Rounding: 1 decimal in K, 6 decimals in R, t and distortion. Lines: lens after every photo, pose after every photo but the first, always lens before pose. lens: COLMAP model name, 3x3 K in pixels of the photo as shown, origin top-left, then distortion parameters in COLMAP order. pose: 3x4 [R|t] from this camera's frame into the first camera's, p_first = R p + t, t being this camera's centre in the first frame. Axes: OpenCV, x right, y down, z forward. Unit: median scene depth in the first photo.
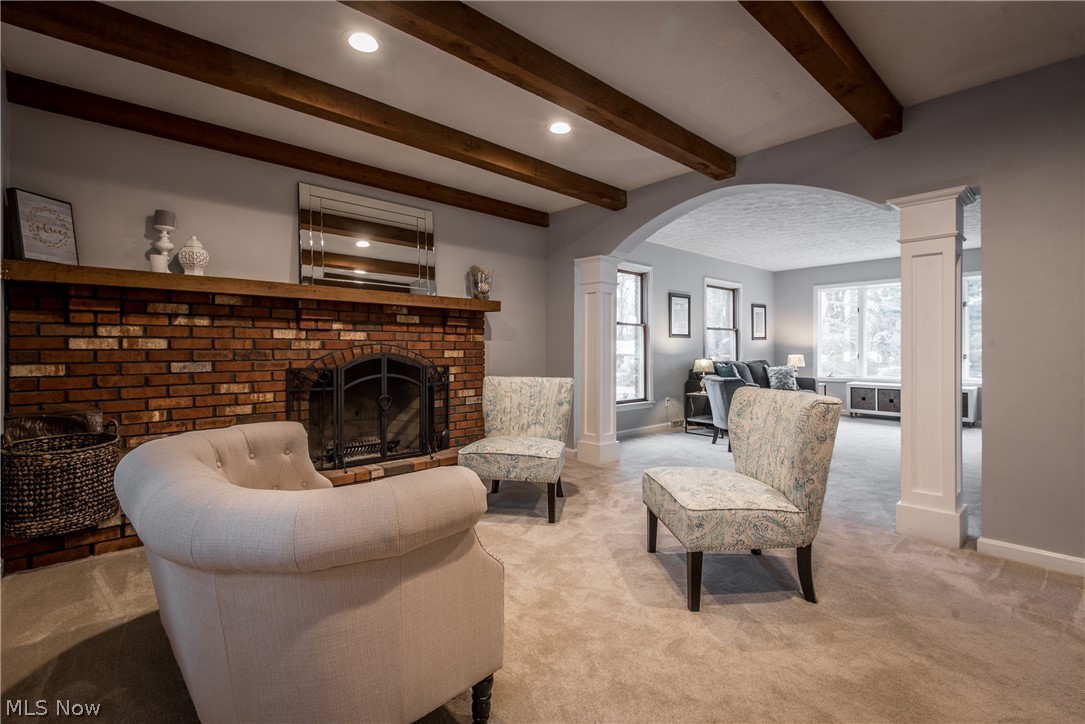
lens RADIAL K [[496.3, 0, 542.5], [0, 496.3, 362.0], [0, 0, 1]] dist [0.020599, -0.000685]
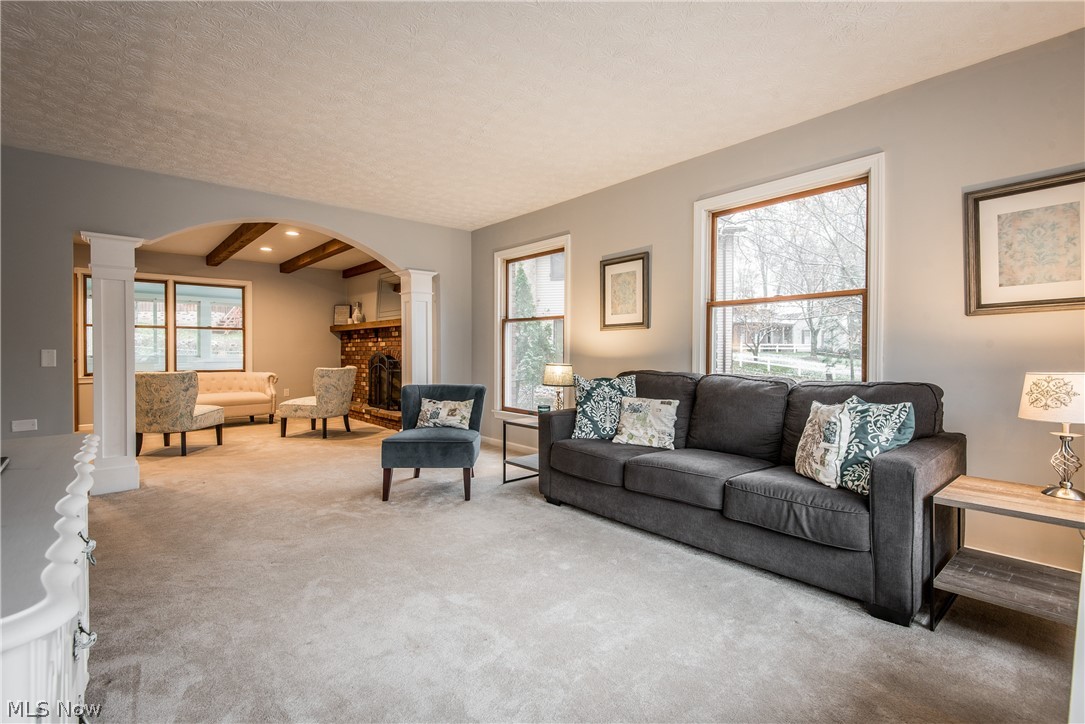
lens RADIAL K [[496.3, 0, 542.5], [0, 496.3, 362.0], [0, 0, 1]] dist [0.020599, -0.000685]
pose [[-0.024647, 0.024066, -0.999407, 0.794806], [-0.017315, 0.999550, 0.024497, -0.020510], [0.999546, 0.017908, -0.024219, 0.829939]]
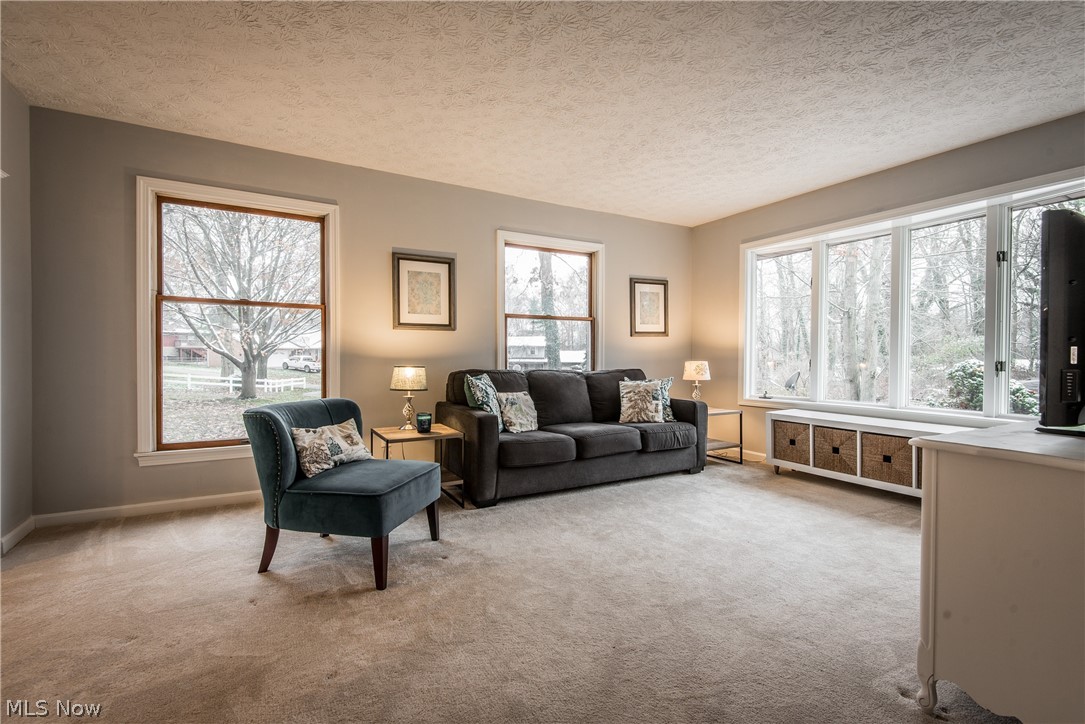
lens RADIAL K [[496.3, 0, 542.5], [0, 496.3, 362.0], [0, 0, 1]] dist [0.020599, -0.000685]
pose [[0.977594, 0.010526, -0.210234, 0.487262], [-0.011499, 0.999928, -0.003409, -0.008934], [0.210183, 0.005750, 0.977645, 0.409062]]
